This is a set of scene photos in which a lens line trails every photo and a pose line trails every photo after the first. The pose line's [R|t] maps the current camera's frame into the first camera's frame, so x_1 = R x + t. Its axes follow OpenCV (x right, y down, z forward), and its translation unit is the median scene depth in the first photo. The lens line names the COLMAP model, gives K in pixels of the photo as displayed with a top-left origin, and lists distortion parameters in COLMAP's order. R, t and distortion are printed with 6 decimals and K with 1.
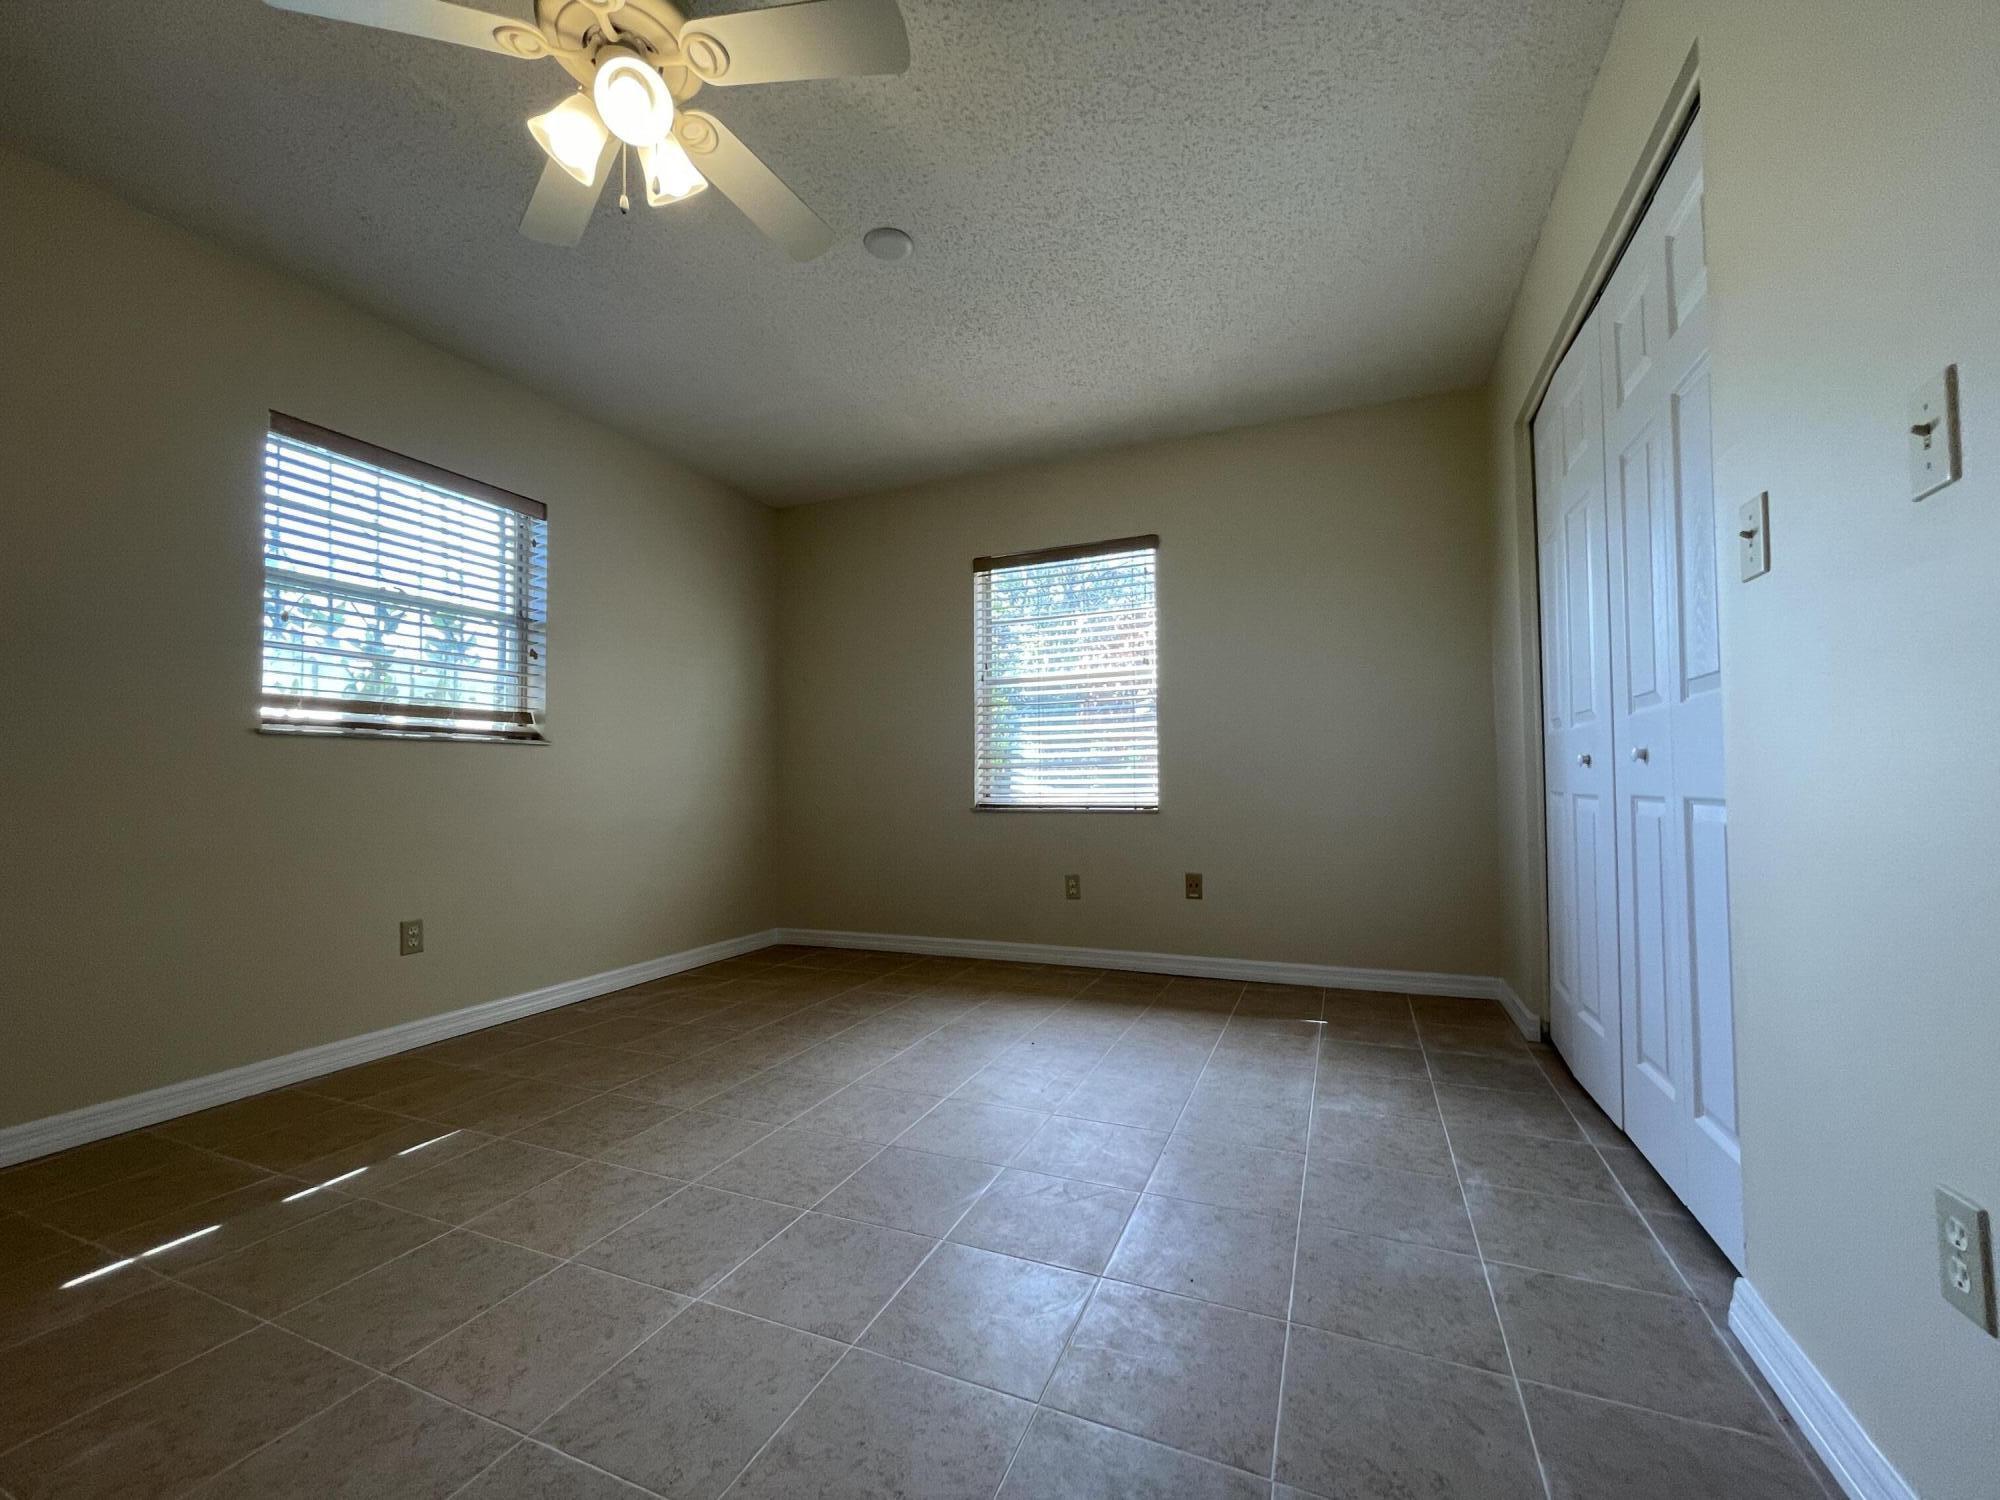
lens RADIAL K [[807.2, 0, 1002.9], [0, 807.2, 743.5], [0, 0, 1]] dist [-0.000474, -0.000274]
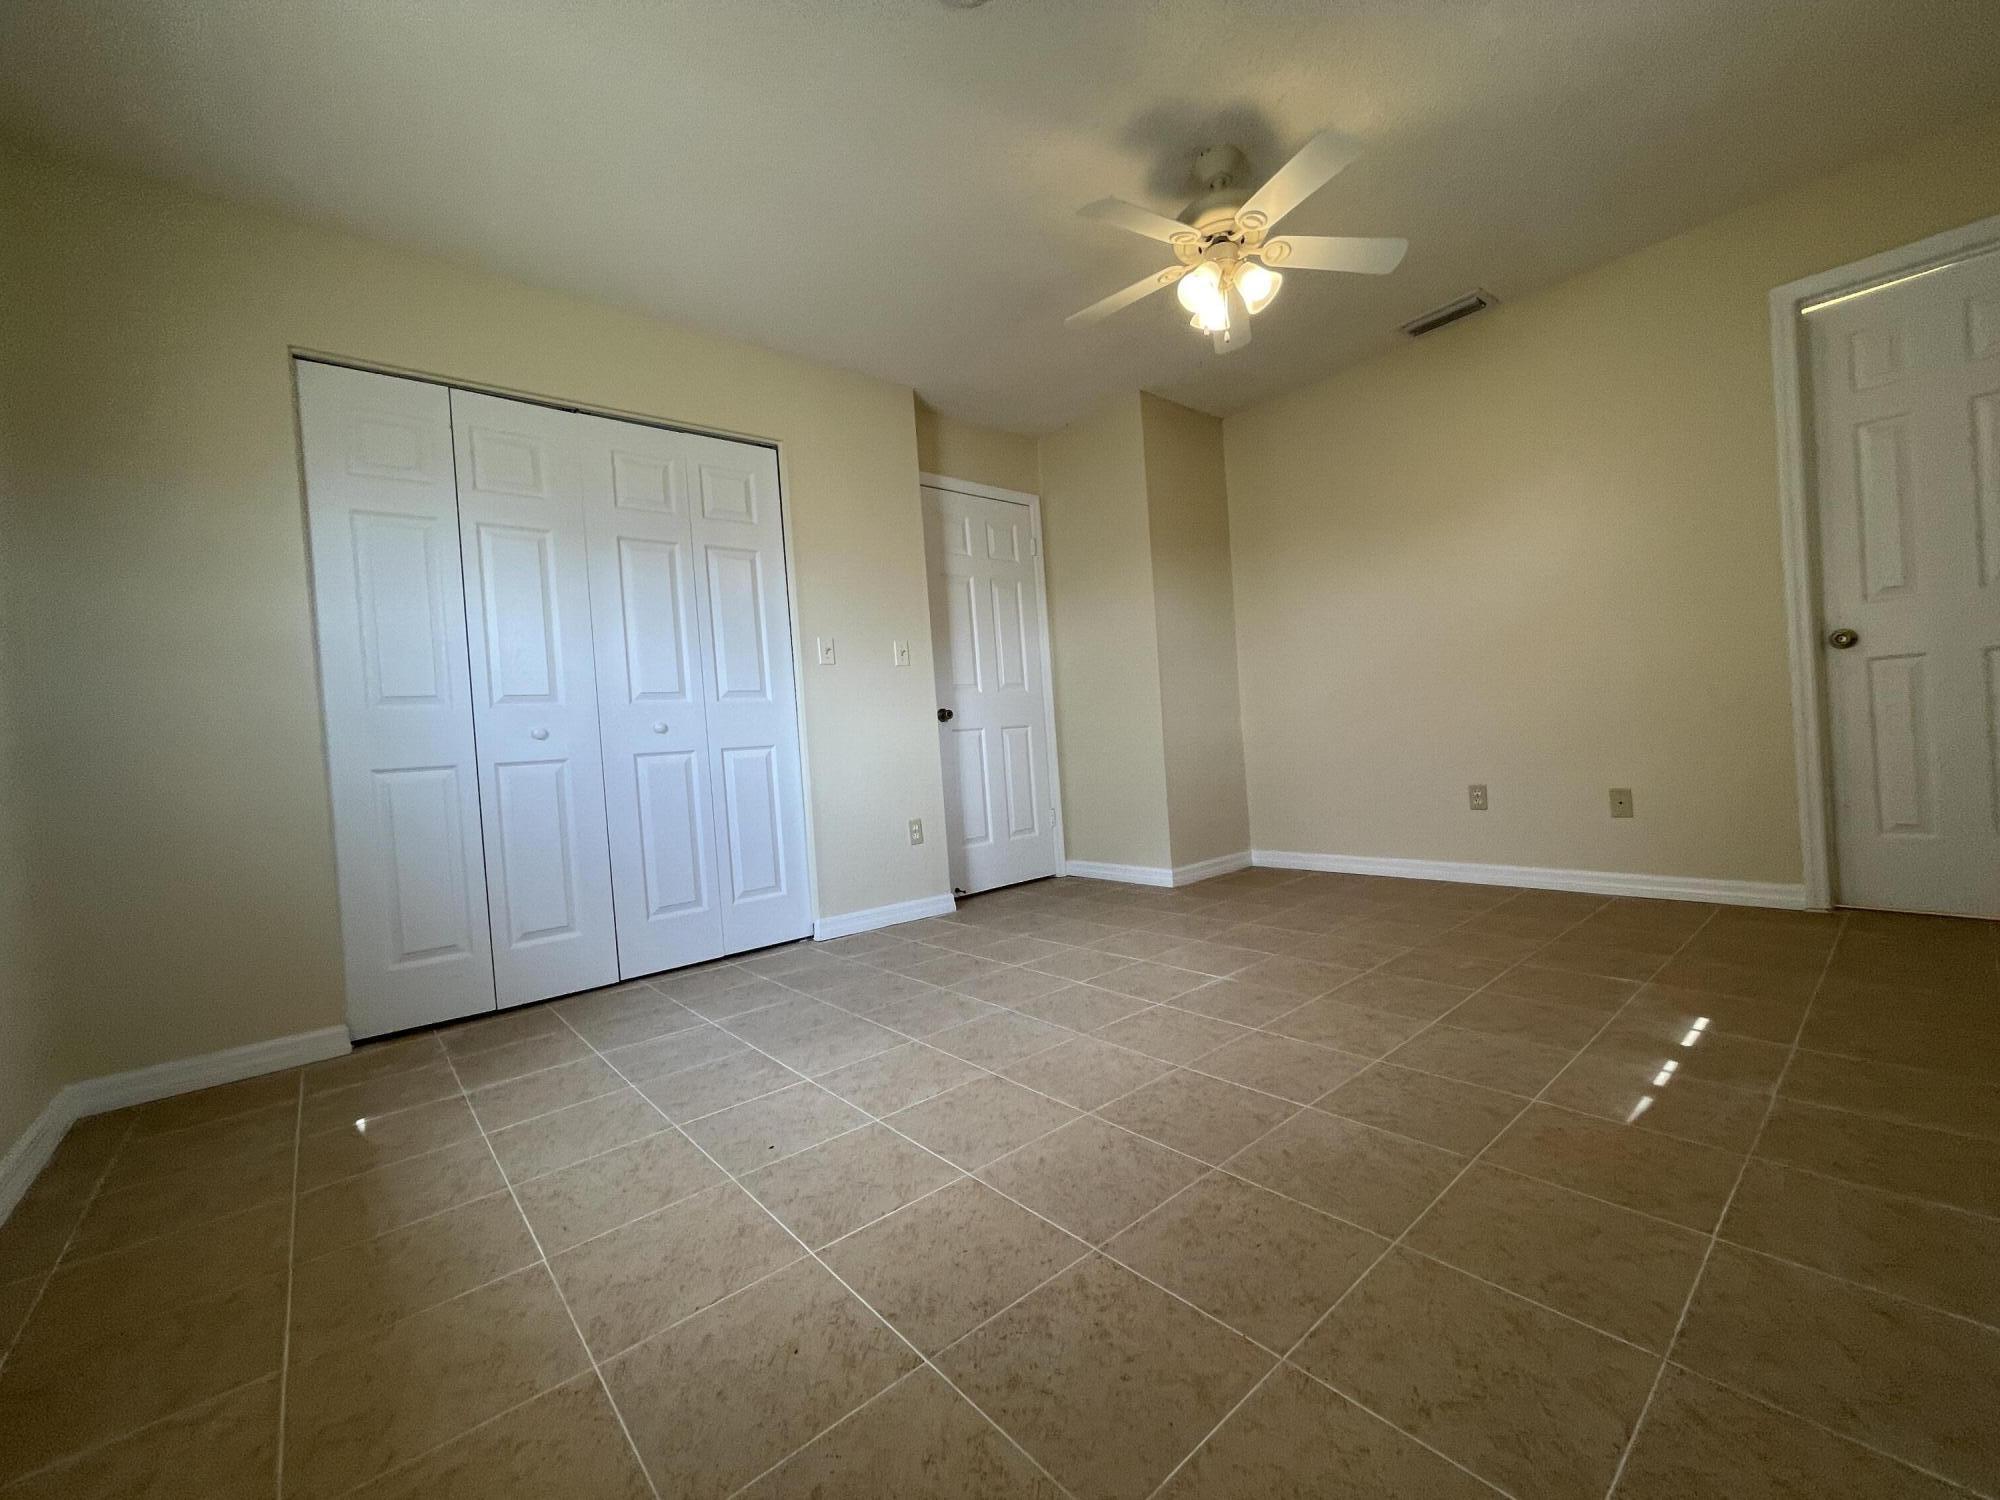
lens RADIAL K [[807.2, 0, 1004.7], [0, 807.2, 744.9], [0, 0, 1]] dist [-0.000474, -0.000274]
pose [[-0.893657, 0.075104, 0.442422, -0.388131], [0.059145, 0.997007, -0.049781, 0.111402], [-0.444836, -0.018320, -0.895424, 1.408432]]
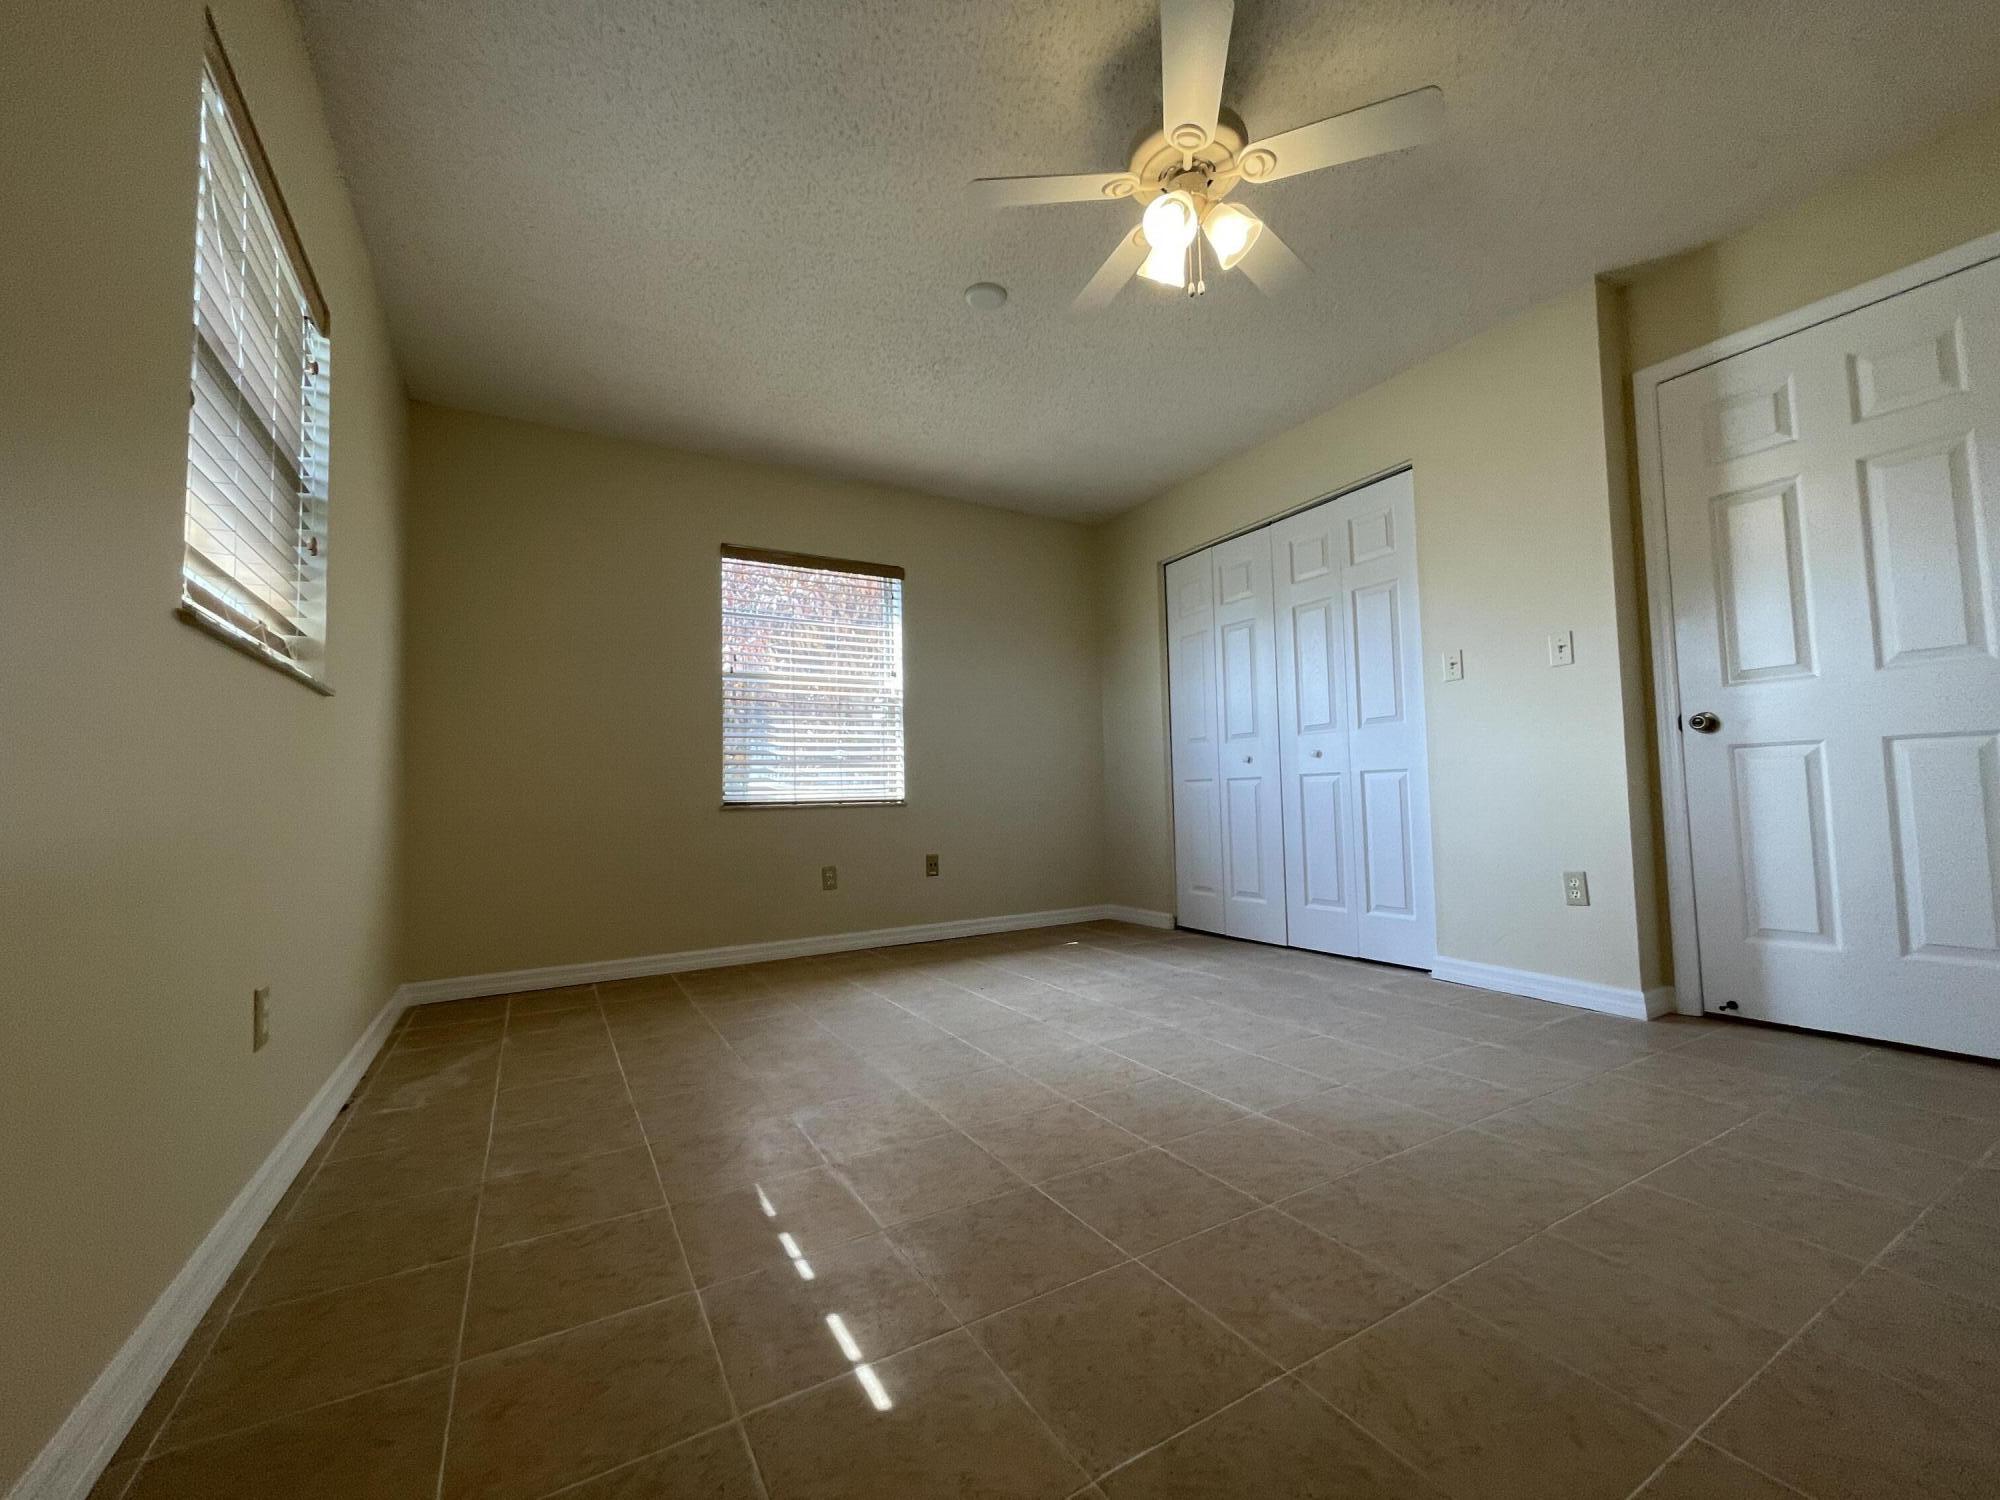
lens RADIAL K [[807.2, 0, 1004.3], [0, 807.2, 741.5], [0, 0, 1]] dist [-0.000474, -0.000274]
pose [[0.598254, 0.054072, 0.799480, -0.874717], [-0.022523, 0.998461, -0.050676, 0.066224], [-0.800990, 0.012310, 0.598551, 0.251978]]
